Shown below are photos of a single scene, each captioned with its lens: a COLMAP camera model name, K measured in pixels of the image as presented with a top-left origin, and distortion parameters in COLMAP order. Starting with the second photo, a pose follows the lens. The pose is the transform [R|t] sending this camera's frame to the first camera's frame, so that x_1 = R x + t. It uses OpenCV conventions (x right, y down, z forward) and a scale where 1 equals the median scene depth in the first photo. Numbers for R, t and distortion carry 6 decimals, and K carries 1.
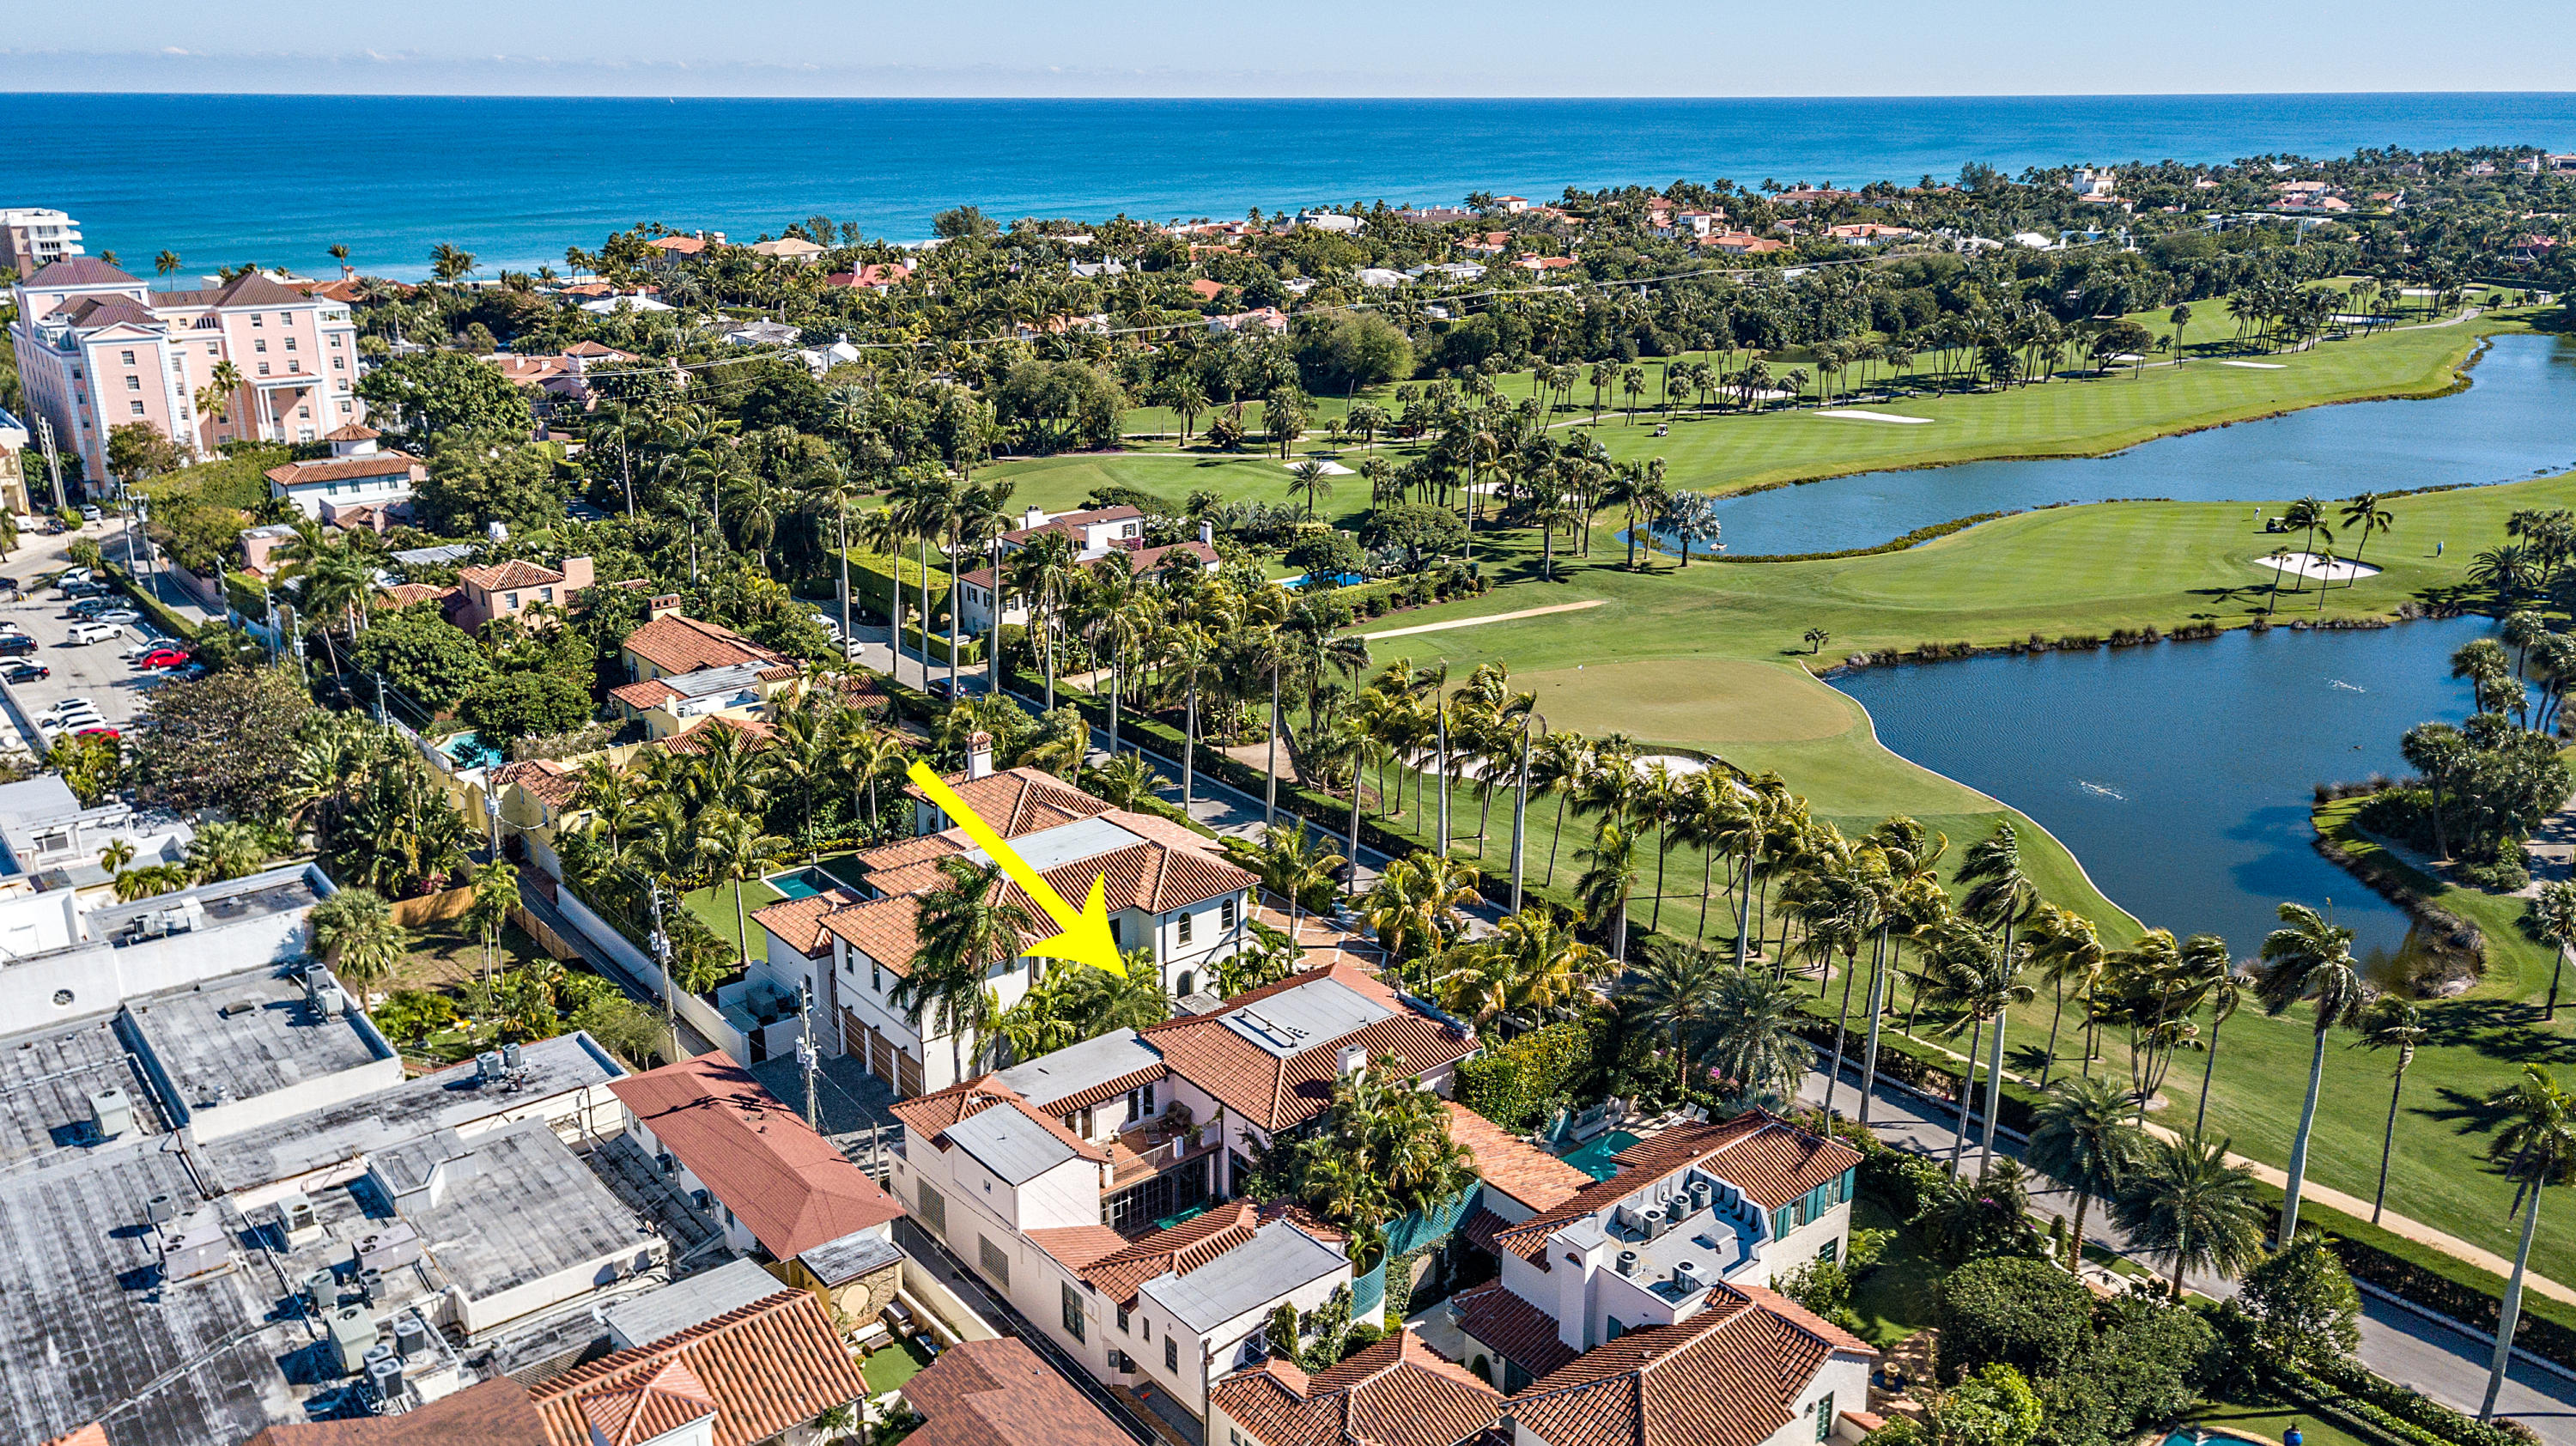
lens RADIAL K [[1962.6, 0, 1274.7], [0, 1962.6, 726.3], [0, 0, 1]] dist [0.066220, -0.054235]
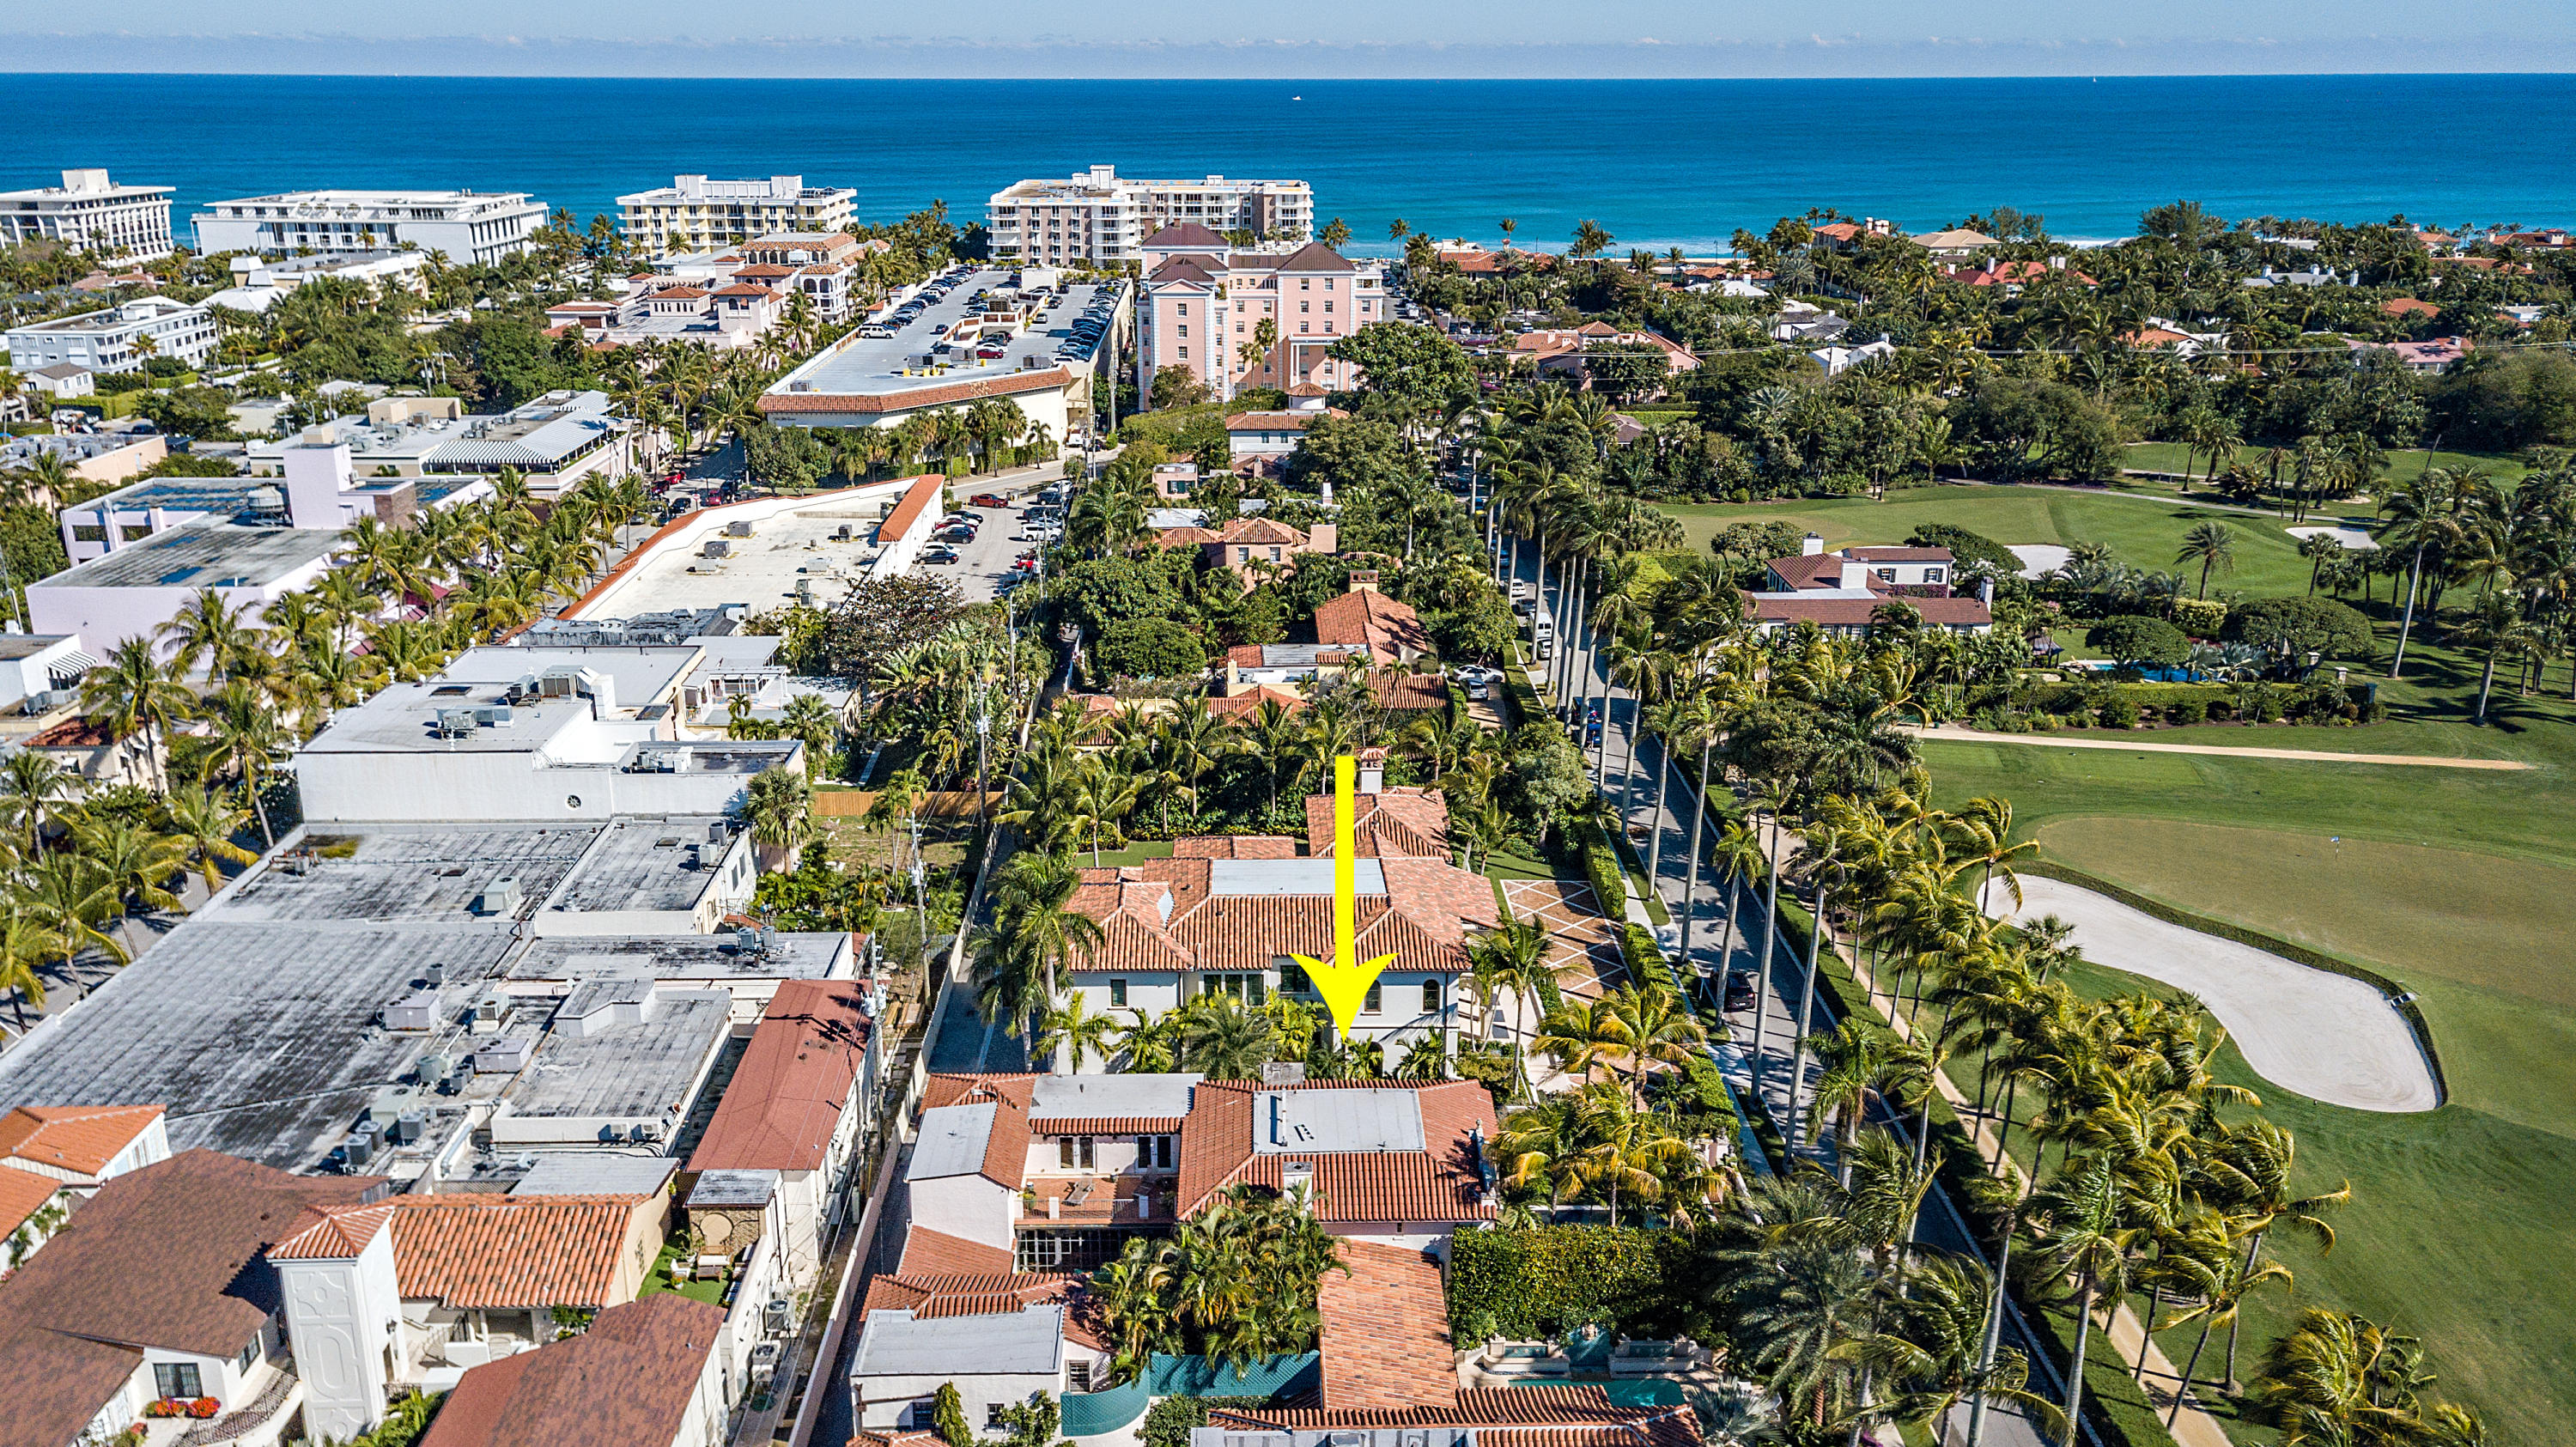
lens RADIAL K [[1930.3, 0, 1276.4], [0, 1930.3, 805.3], [0, 0, 1]] dist [0.060040, -0.048994]
pose [[0.789708, 0.218415, -0.573285, 0.236926], [-0.190146, 0.975601, 0.109764, -0.042882], [0.583271, 0.022326, 0.811971, 0.132759]]
